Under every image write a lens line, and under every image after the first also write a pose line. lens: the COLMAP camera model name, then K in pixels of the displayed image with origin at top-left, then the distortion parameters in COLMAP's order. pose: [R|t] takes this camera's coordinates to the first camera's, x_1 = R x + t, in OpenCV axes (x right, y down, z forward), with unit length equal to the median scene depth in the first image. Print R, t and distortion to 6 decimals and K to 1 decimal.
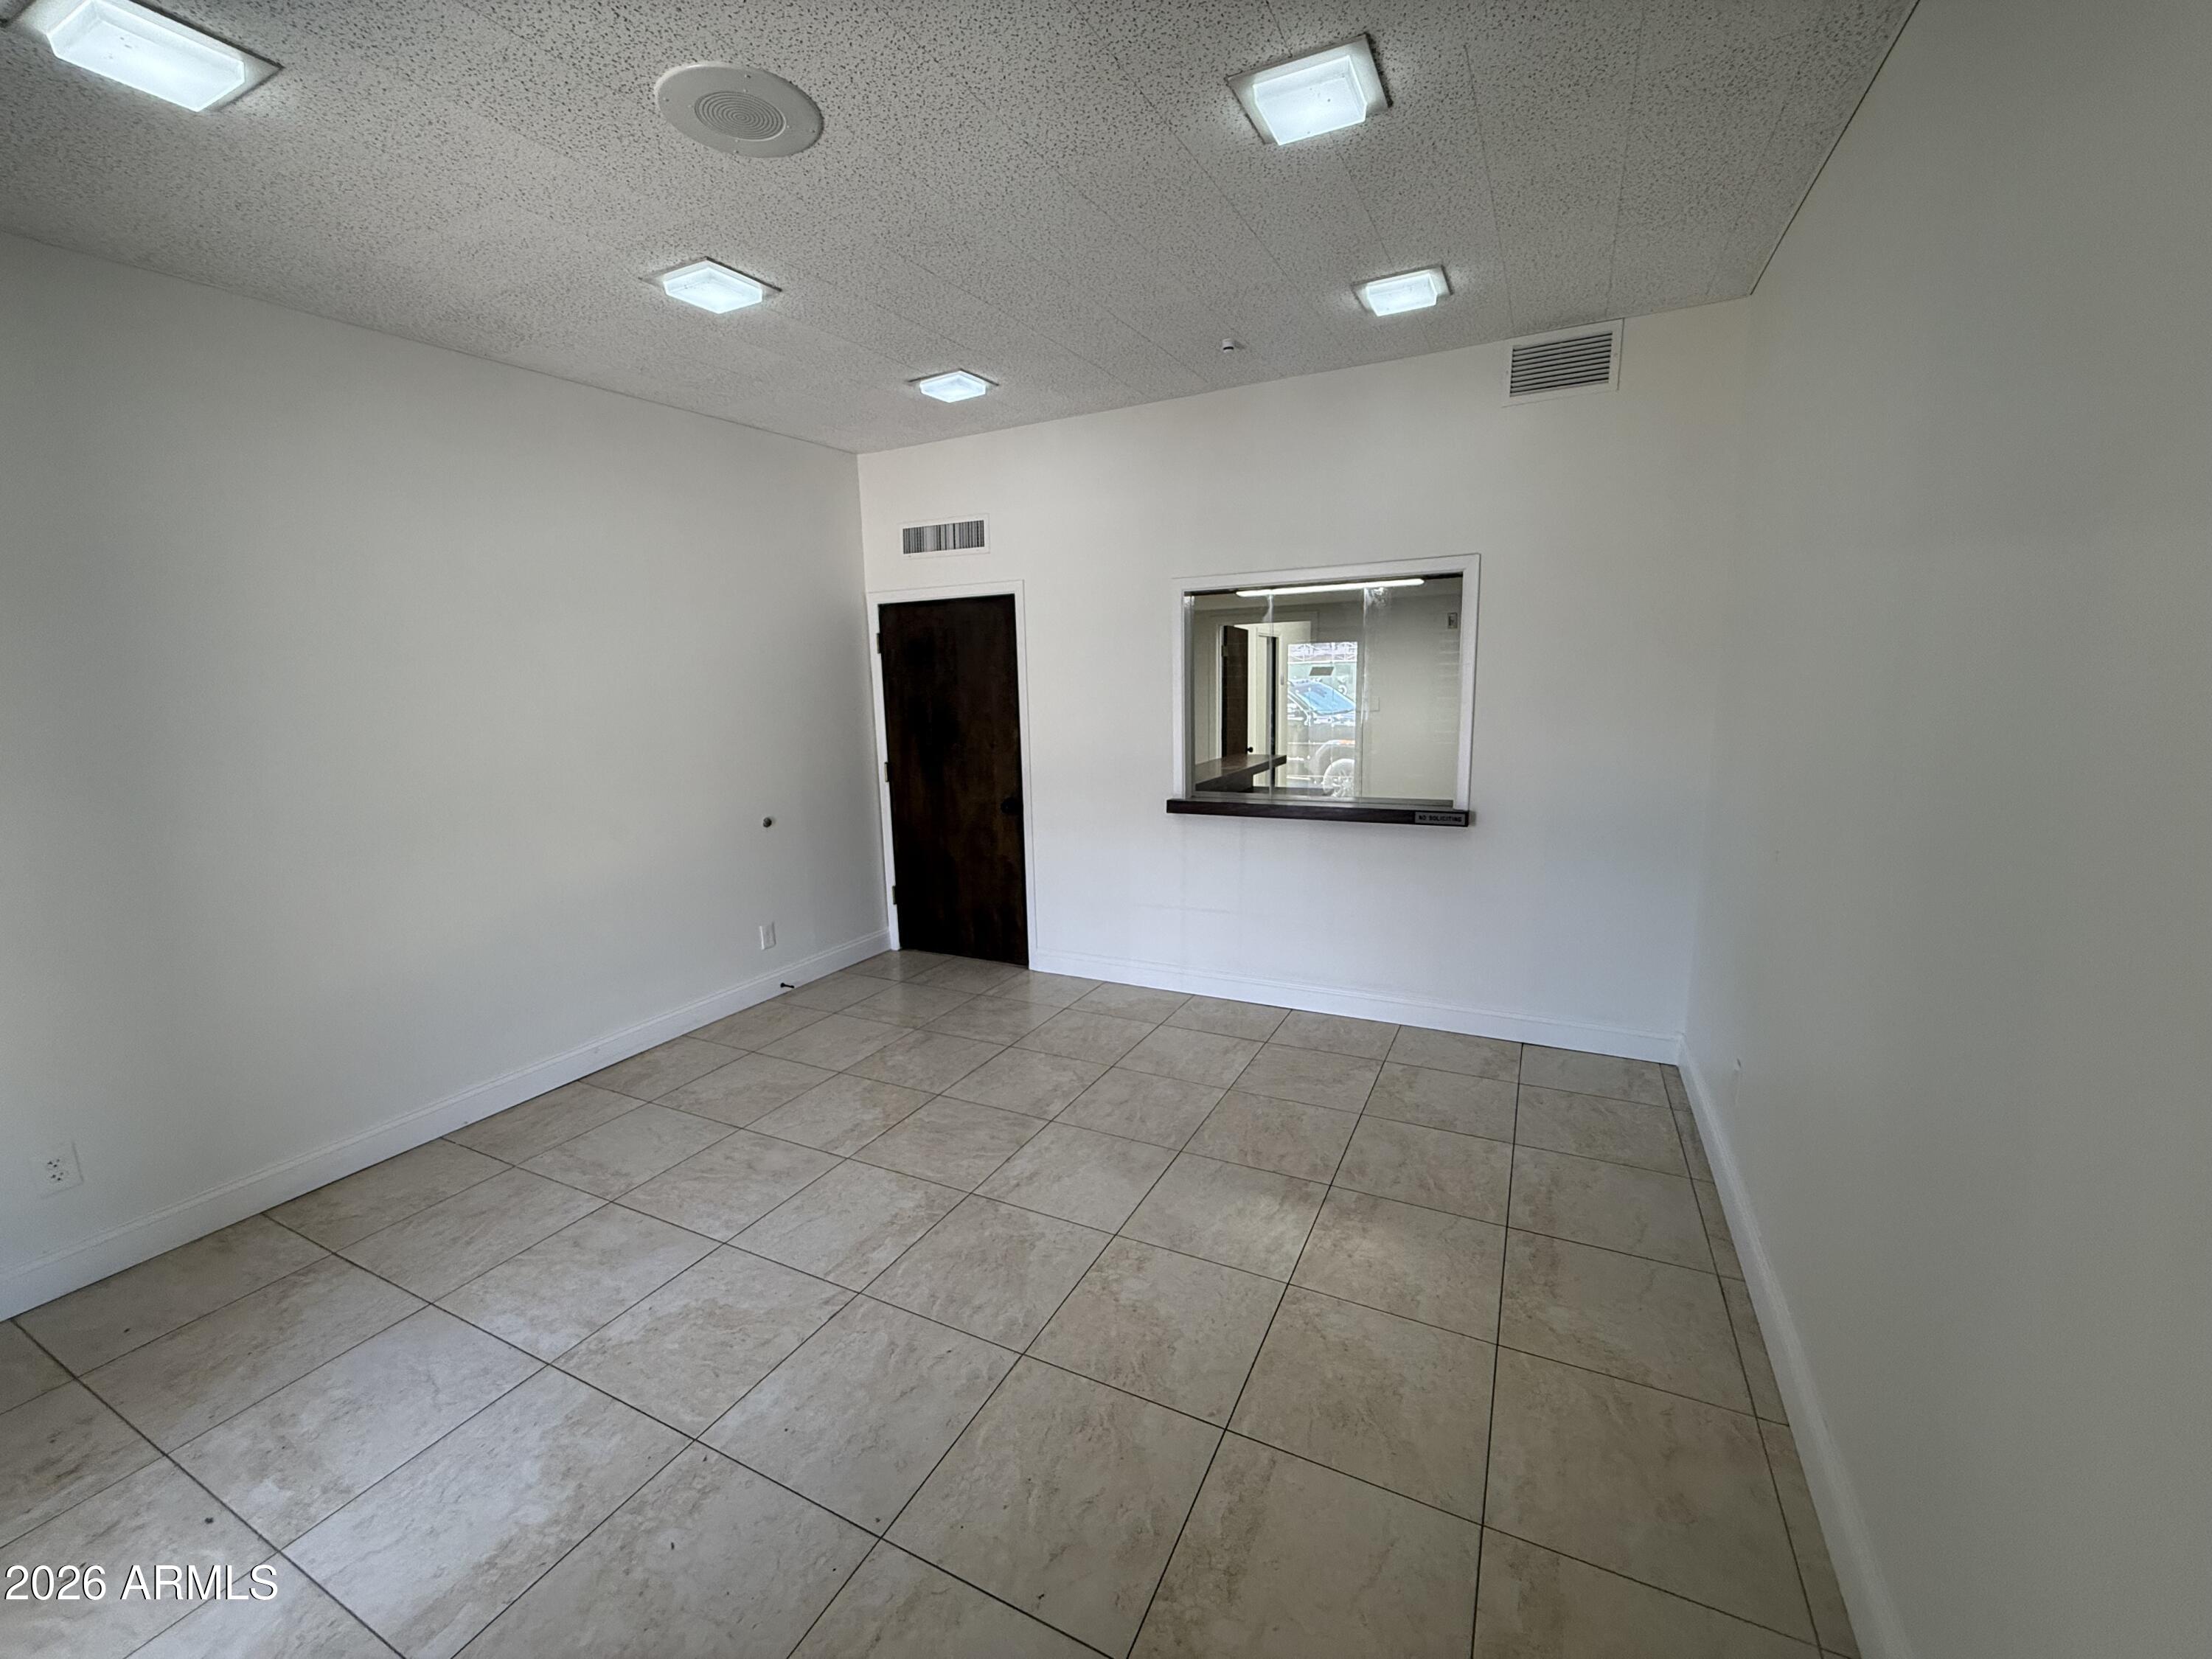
lens RADIAL K [[883.5, 0, 1111.3], [0, 883.5, 843.5], [0, 0, 1]] dist [-0.000712, 0.000052]
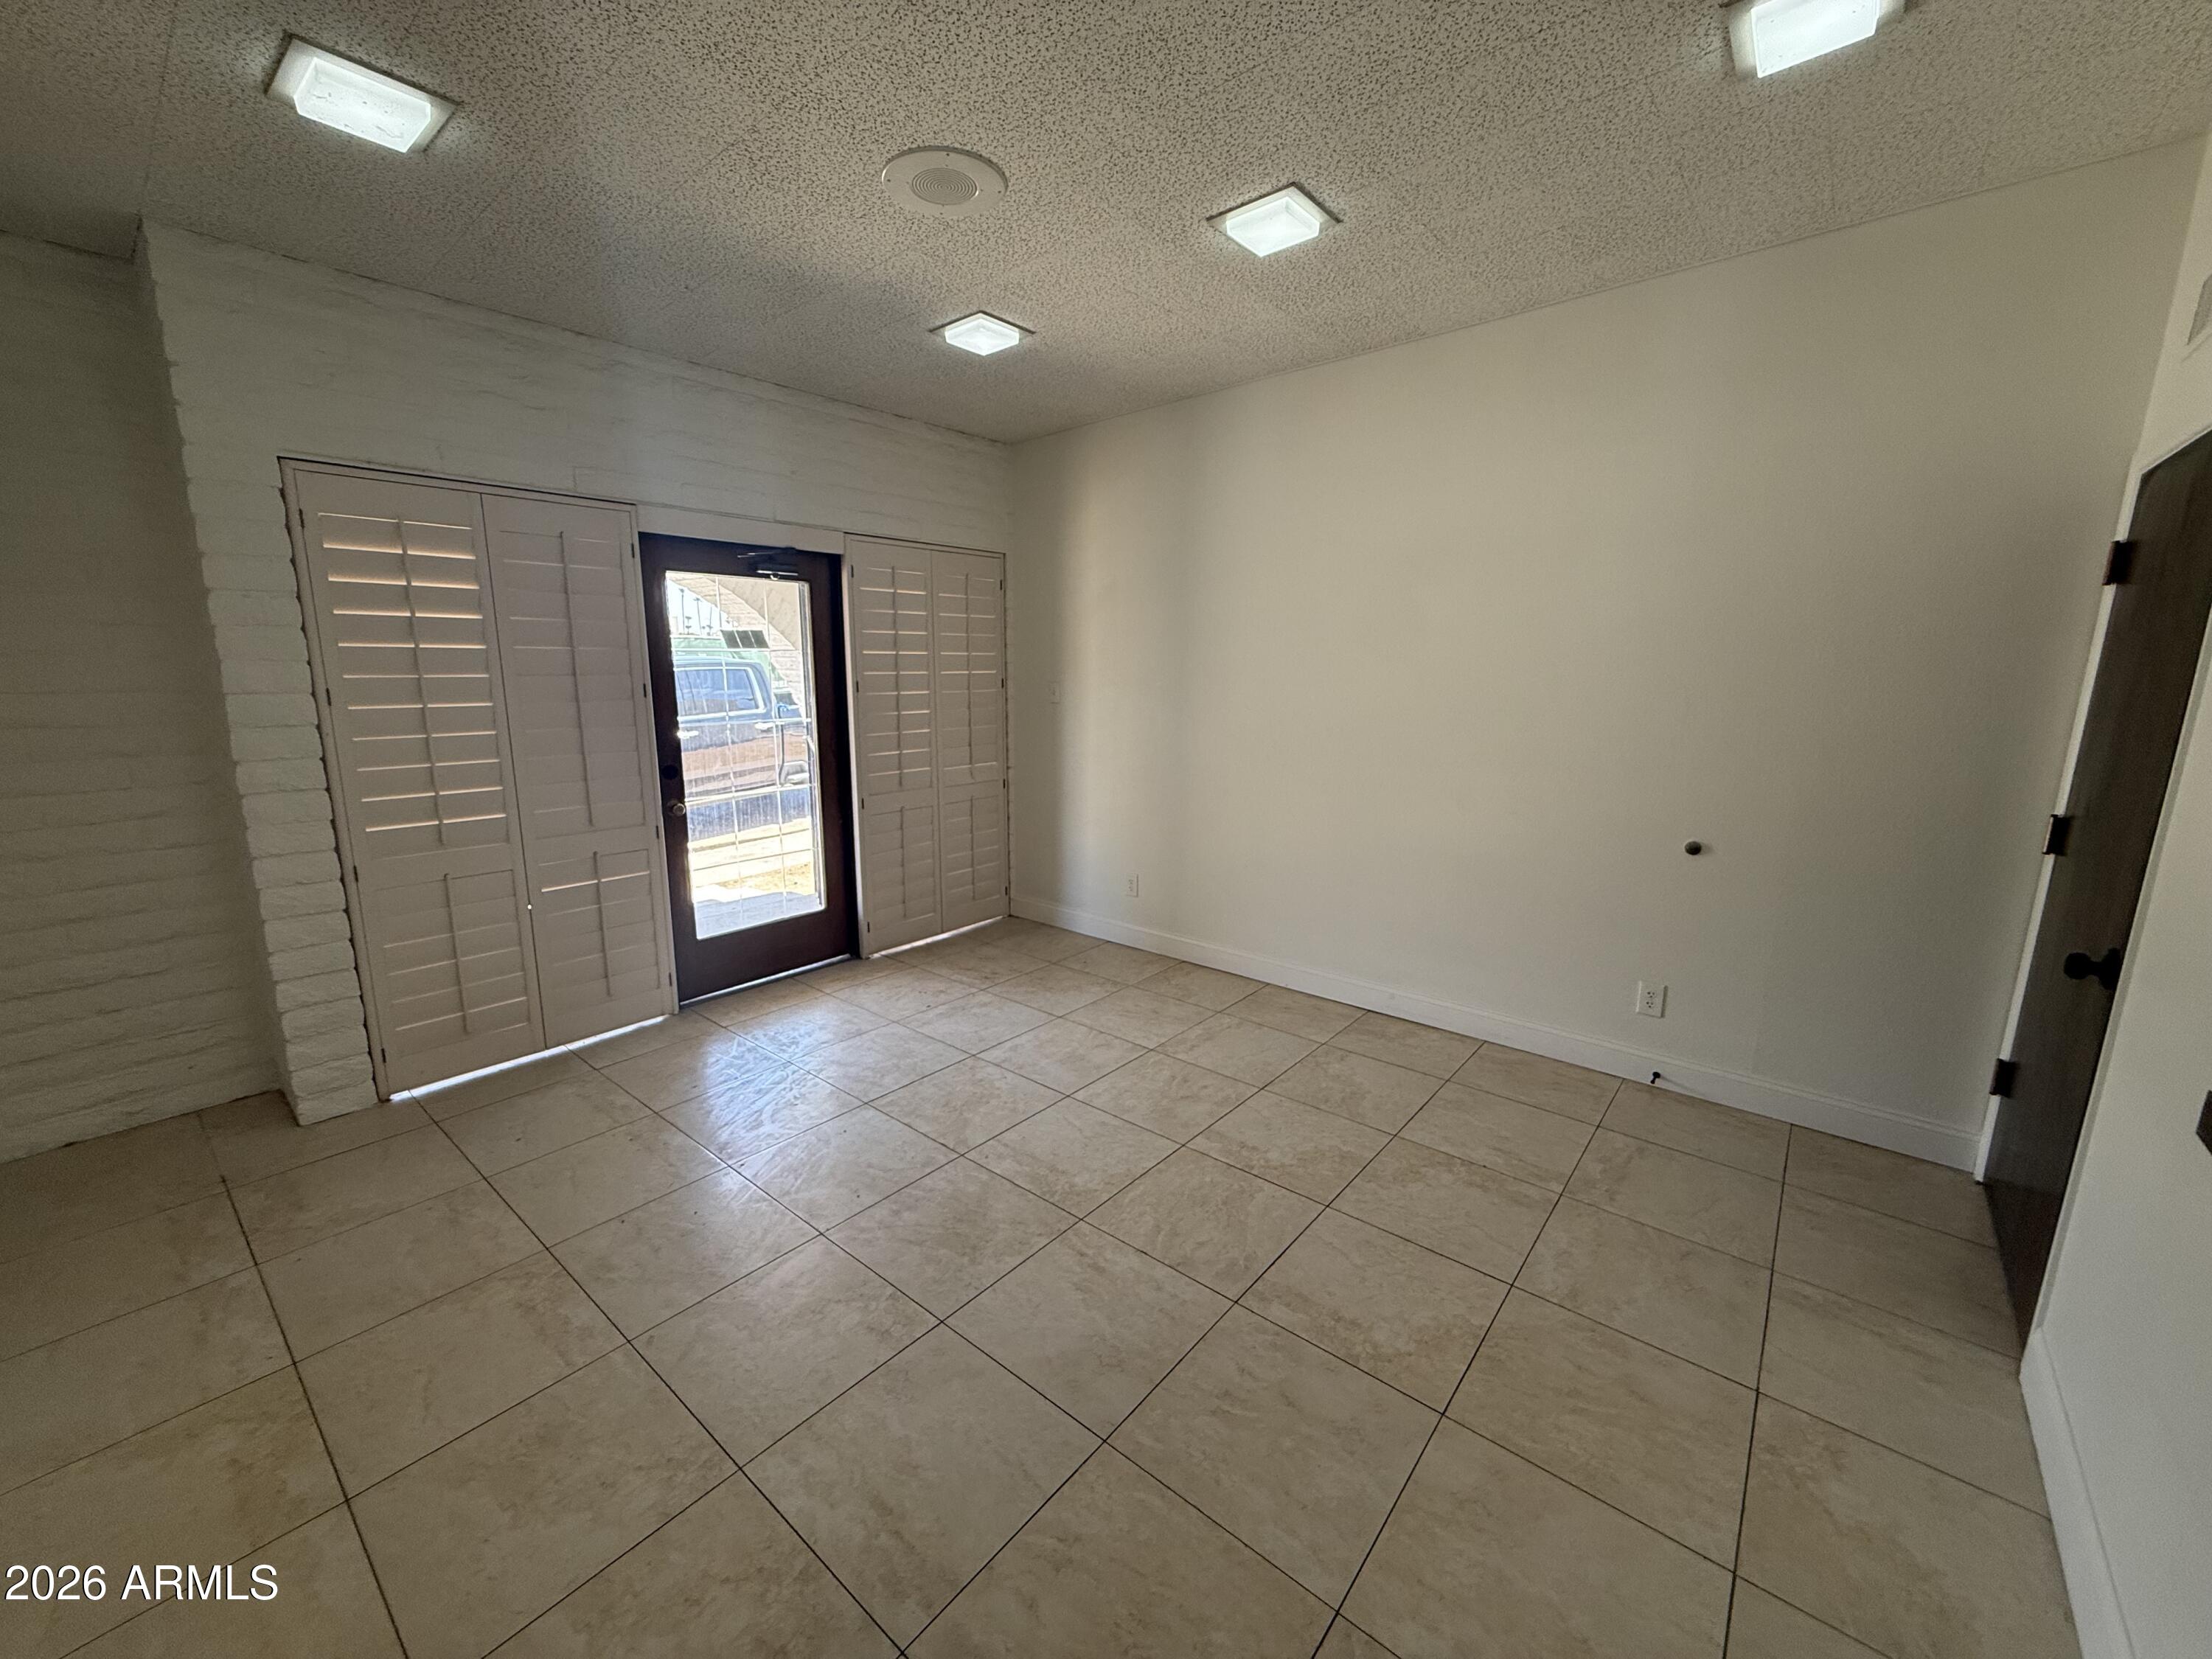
lens RADIAL K [[883.5, 0, 1109.2], [0, 883.5, 823.4], [0, 0, 1]] dist [-0.000712, 0.000052]
pose [[-0.234898, 0.200122, -0.951196, 0.586773], [-0.175888, 0.953671, 0.244078, -0.205664], [0.955974, 0.224638, -0.188817, 1.064275]]
